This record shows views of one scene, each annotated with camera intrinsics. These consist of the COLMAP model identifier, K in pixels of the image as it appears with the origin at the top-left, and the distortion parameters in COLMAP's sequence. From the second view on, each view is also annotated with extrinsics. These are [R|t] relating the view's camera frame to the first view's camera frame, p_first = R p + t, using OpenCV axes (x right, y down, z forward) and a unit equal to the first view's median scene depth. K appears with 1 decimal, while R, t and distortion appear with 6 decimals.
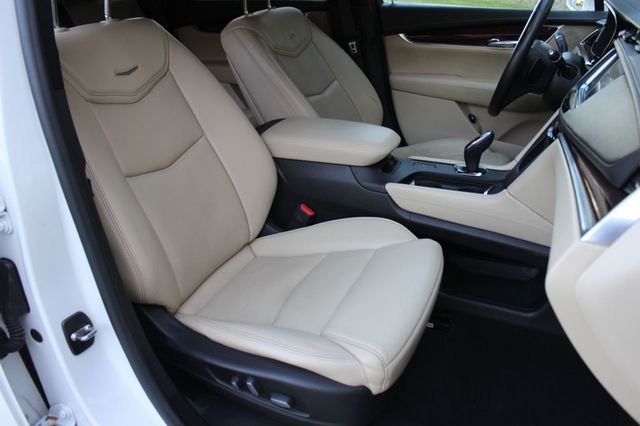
lens RADIAL K [[537.0, 0, 328.9], [0, 537.0, 215.9], [0, 0, 1]] dist [-0.153599, 0.135642]
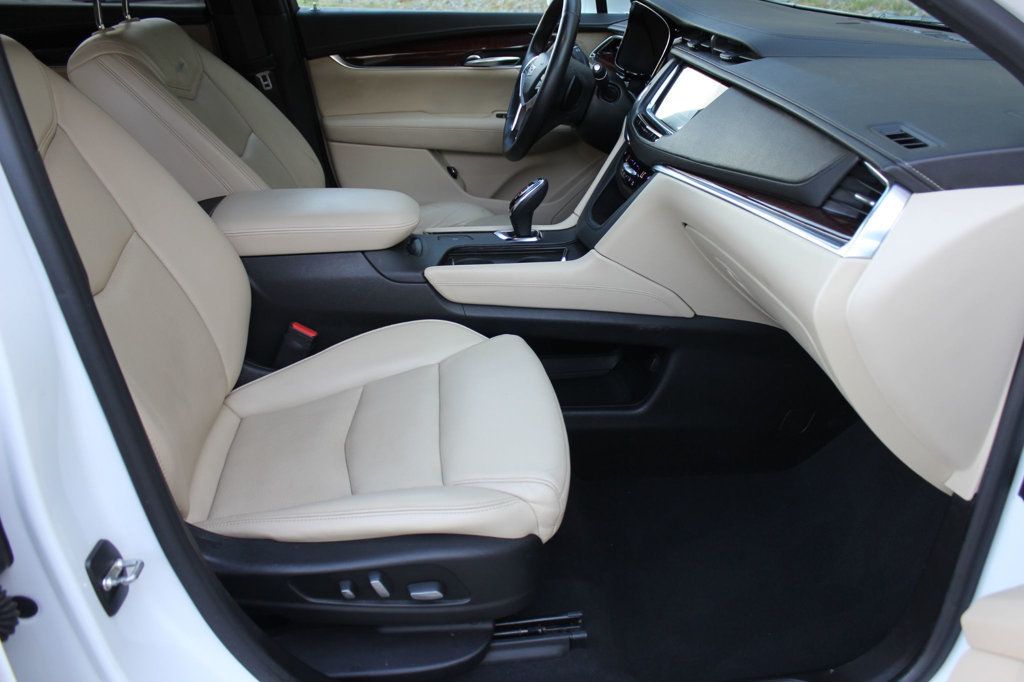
lens RADIAL K [[859.3, 0, 526.3], [0, 859.3, 345.6], [0, 0, 1]] dist [-0.153599, 0.135642]
pose [[0.865600, -0.181779, 0.466576, -0.296943], [0.184197, 0.982039, 0.040880, 0.014606], [-0.465627, 0.050556, 0.883536, -0.021800]]
